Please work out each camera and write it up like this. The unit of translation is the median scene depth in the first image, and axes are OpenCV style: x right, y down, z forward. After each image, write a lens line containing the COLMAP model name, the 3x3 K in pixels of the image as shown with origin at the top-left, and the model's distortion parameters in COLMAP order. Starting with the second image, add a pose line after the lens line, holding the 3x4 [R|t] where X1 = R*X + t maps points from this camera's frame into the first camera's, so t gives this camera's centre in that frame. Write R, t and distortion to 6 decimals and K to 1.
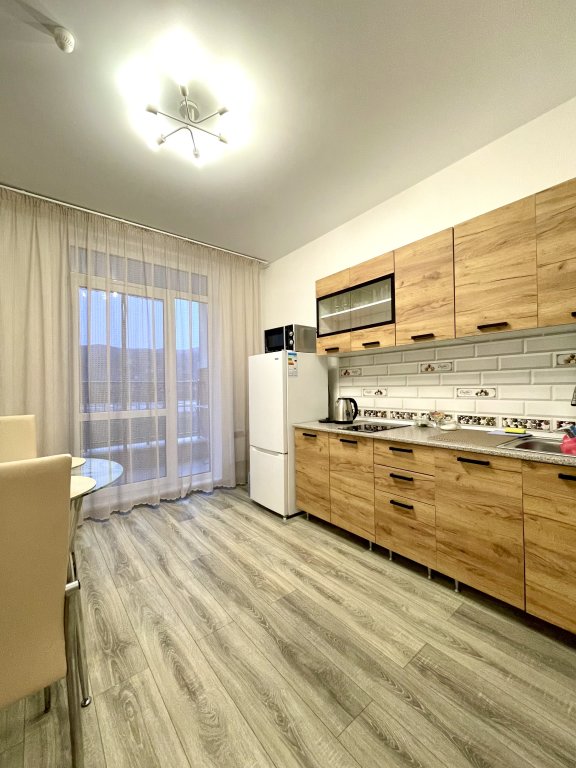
lens RADIAL K [[310.3, 0, 287.0], [0, 310.3, 384.4], [0, 0, 1]] dist [0.000396, 0.000594]
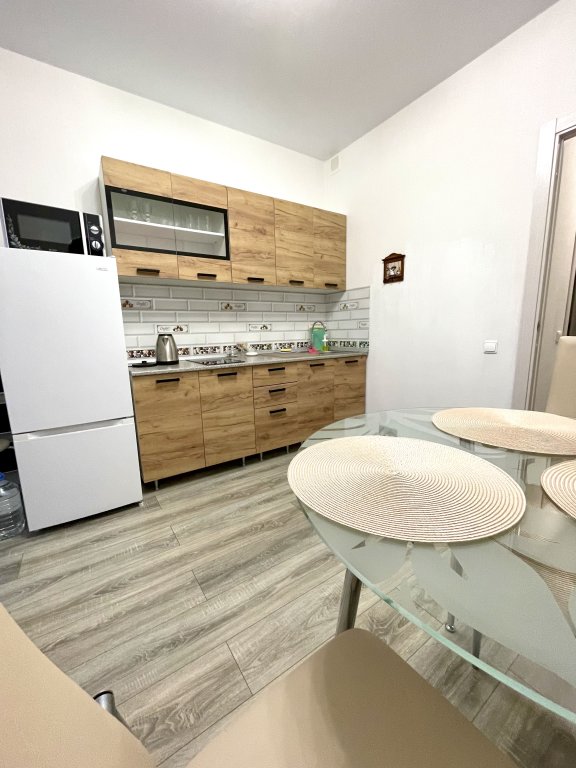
lens RADIAL K [[310.3, 0, 287.2], [0, 310.3, 384.3], [0, 0, 1]] dist [0.000396, 0.000594]
pose [[0.088519, -0.155146, 0.983918, -0.782450], [0.014278, 0.987892, 0.154488, 0.064542], [-0.995972, 0.000374, 0.089663, 0.730297]]
